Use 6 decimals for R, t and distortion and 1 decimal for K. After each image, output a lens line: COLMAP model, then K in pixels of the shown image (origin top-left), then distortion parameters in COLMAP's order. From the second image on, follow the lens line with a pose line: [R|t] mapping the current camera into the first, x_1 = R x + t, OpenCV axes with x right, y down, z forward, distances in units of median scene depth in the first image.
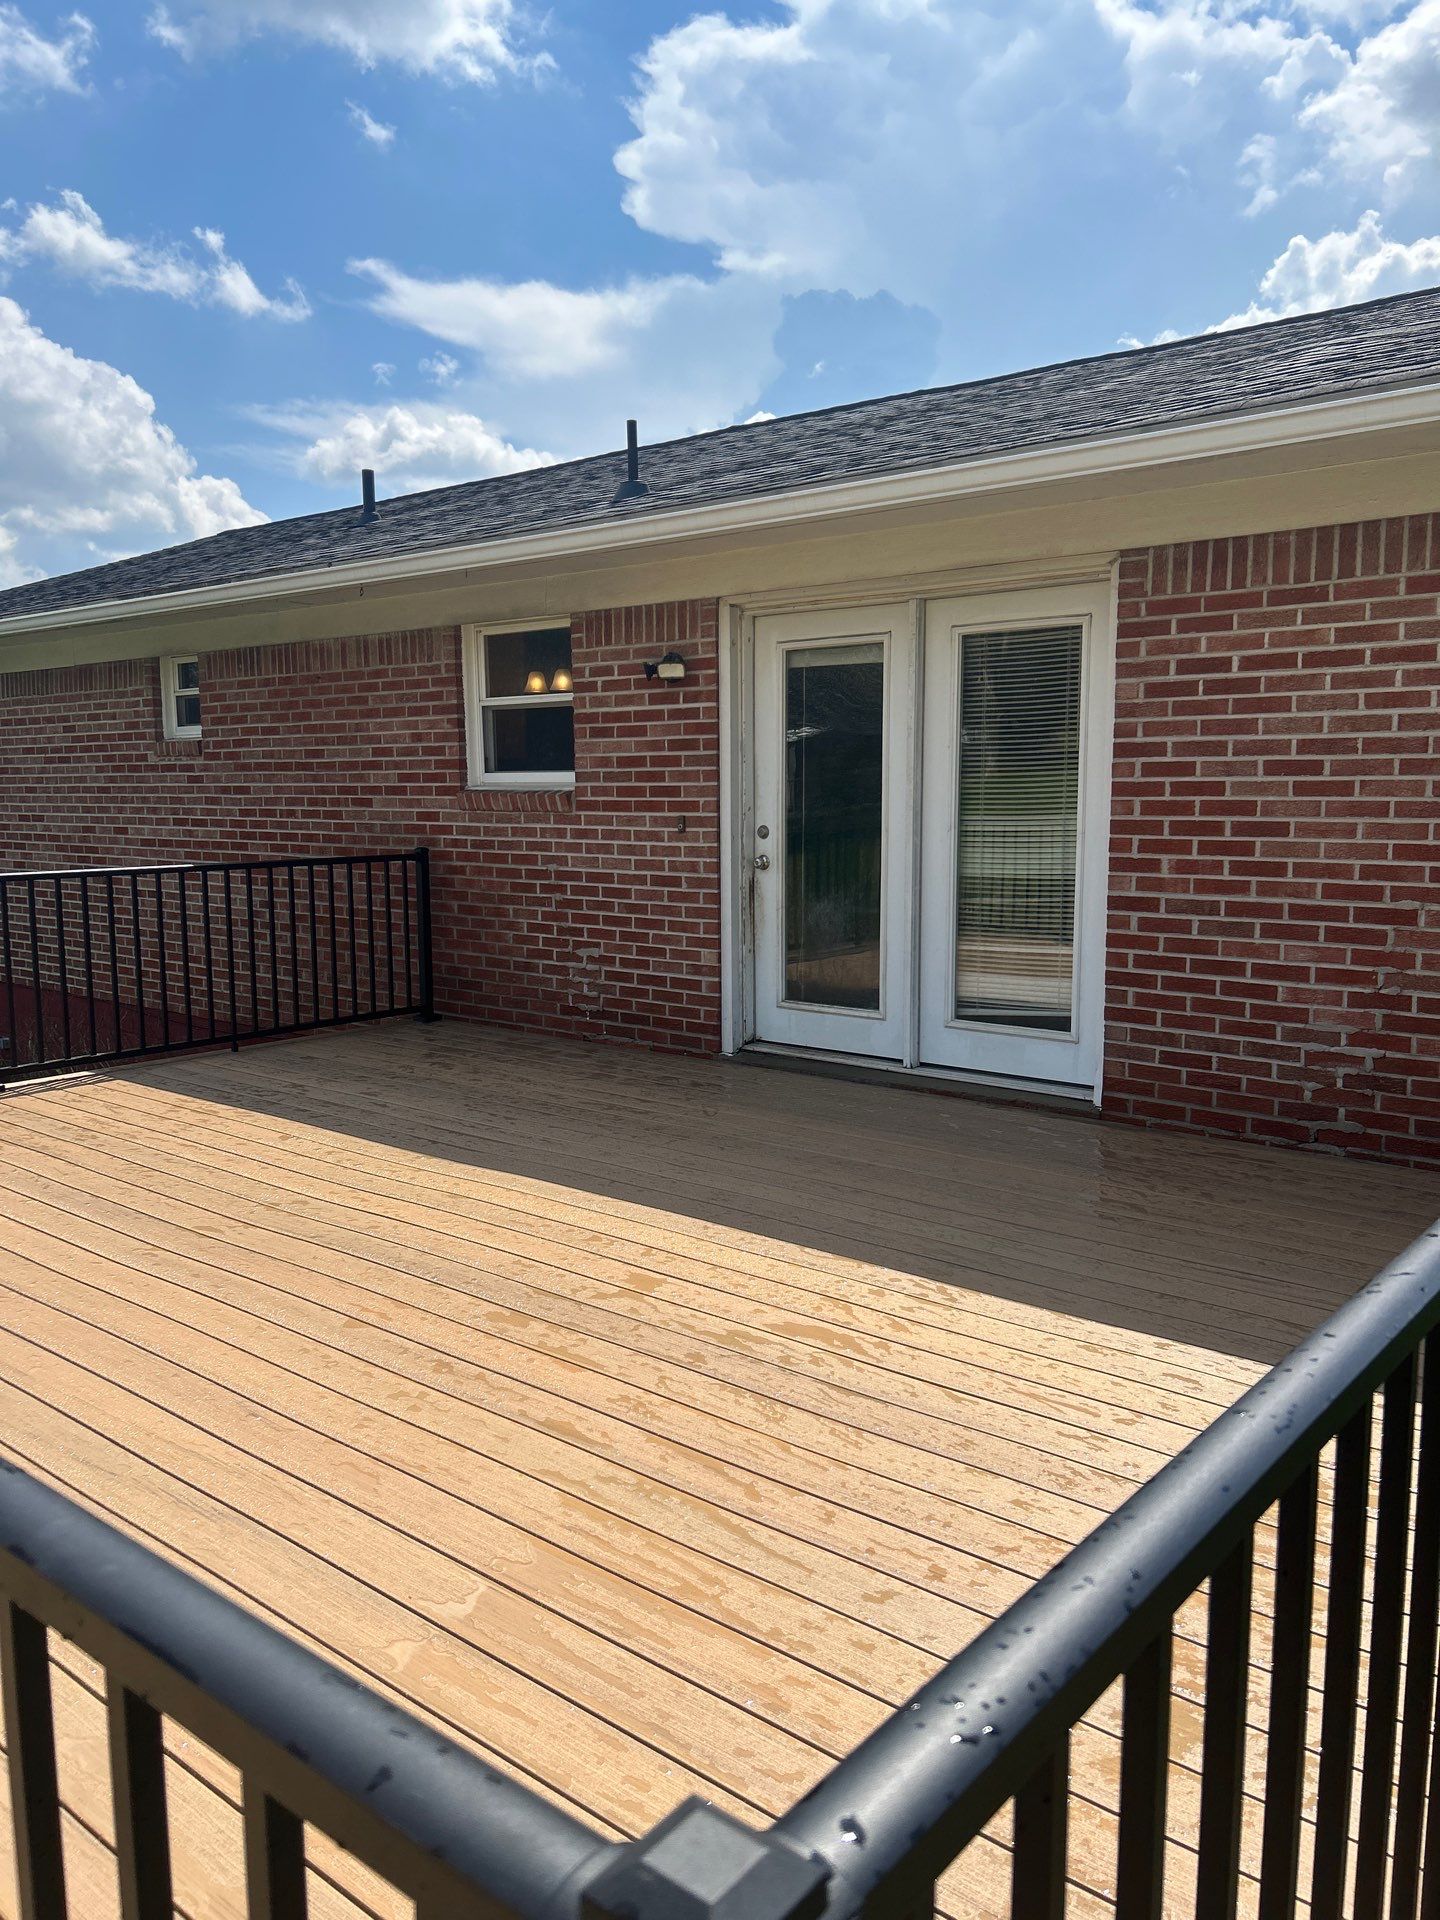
lens RADIAL K [[1439.6, 0, 697.6], [0, 1439.6, 972.4], [0, 0, 1]] dist [0.144847, -0.379088]
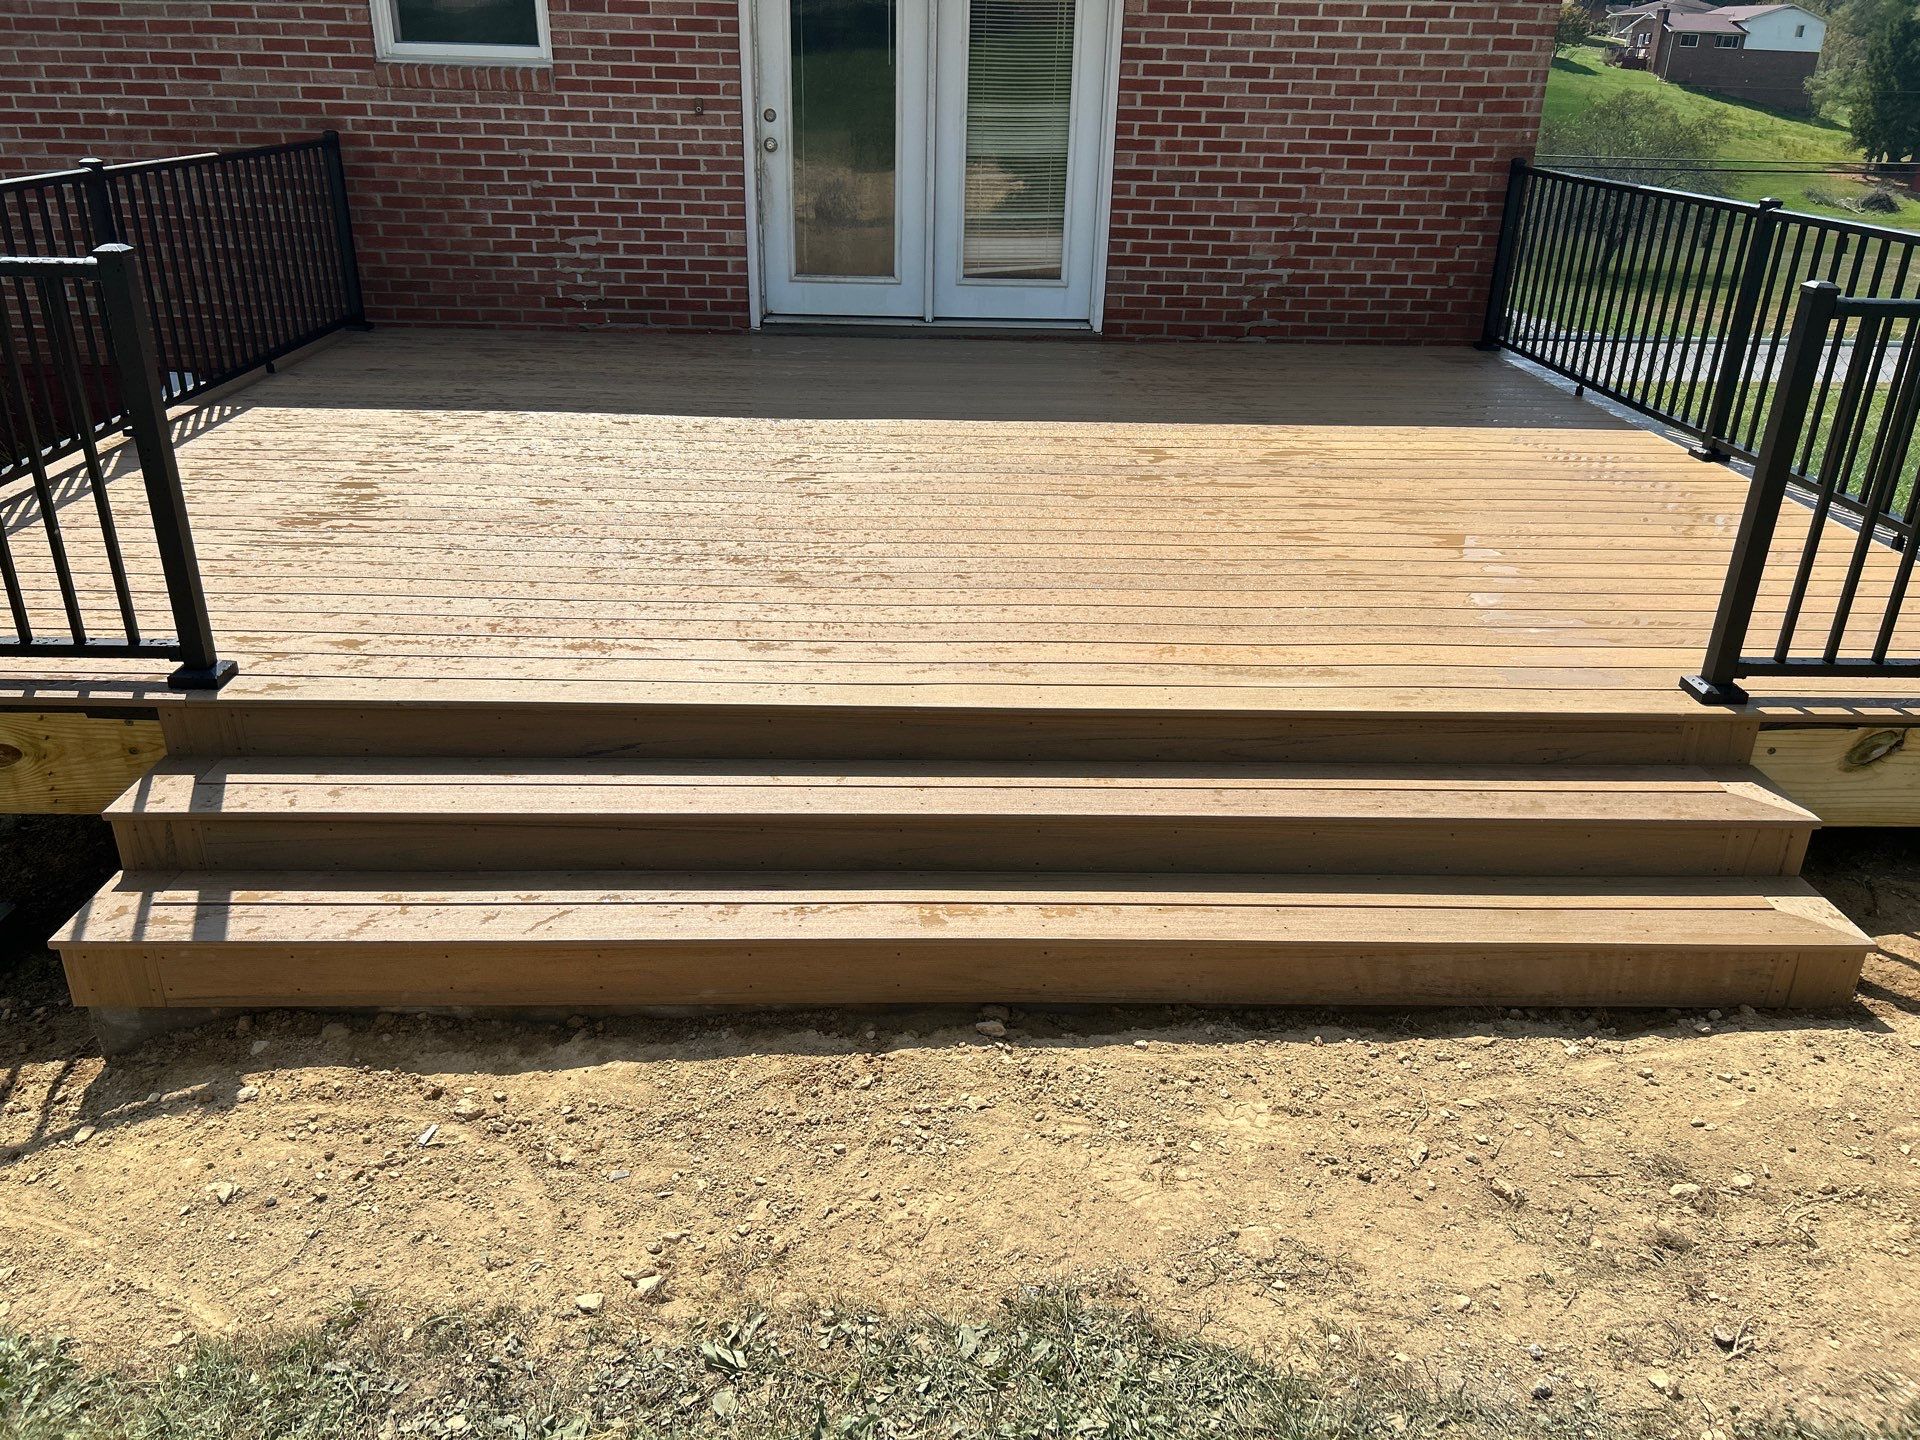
lens RADIAL K [[1466.3, 0, 957.1], [0, 1466.3, 730.9], [0, 0, 1]] dist [0.027671, -0.018627]
pose [[0.739800, -0.257338, 0.621670, -0.673617], [0.059256, 0.945296, 0.320787, -0.005201], [-0.670212, -0.200480, 0.714579, 0.002416]]
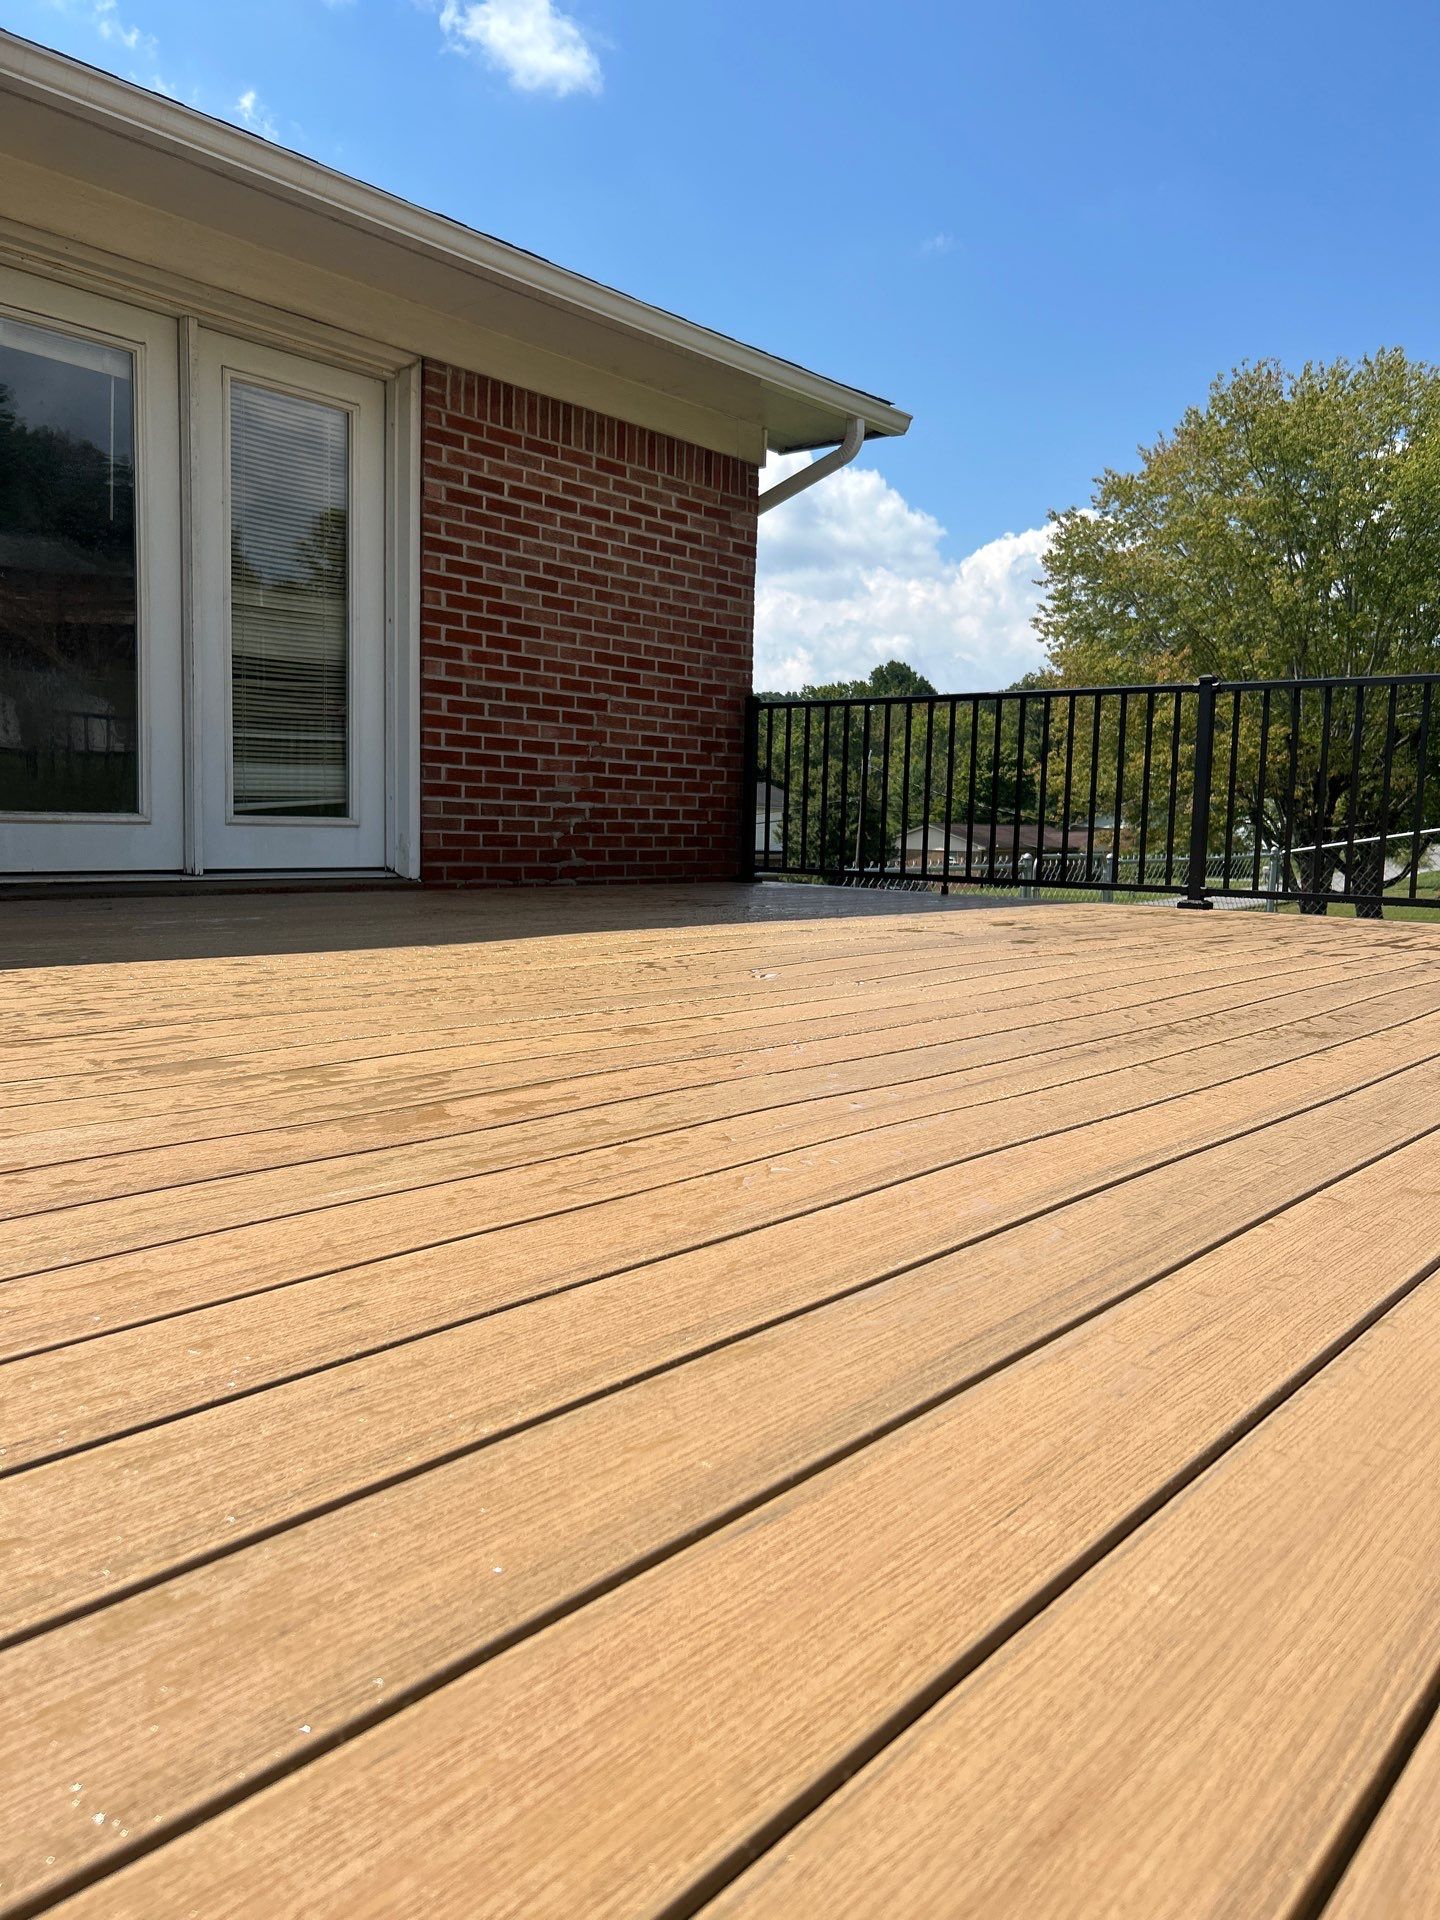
lens RADIAL K [[1447.9, 0, 720.0], [0, 1447.9, 960.0], [0, 0, 1]] dist [0.167989, -0.494484]
pose [[-0.017510, -0.089194, 0.995860, -0.676182], [0.105957, 0.990239, 0.090553, 0.065262], [-0.994216, 0.107104, -0.007889, 0.662614]]
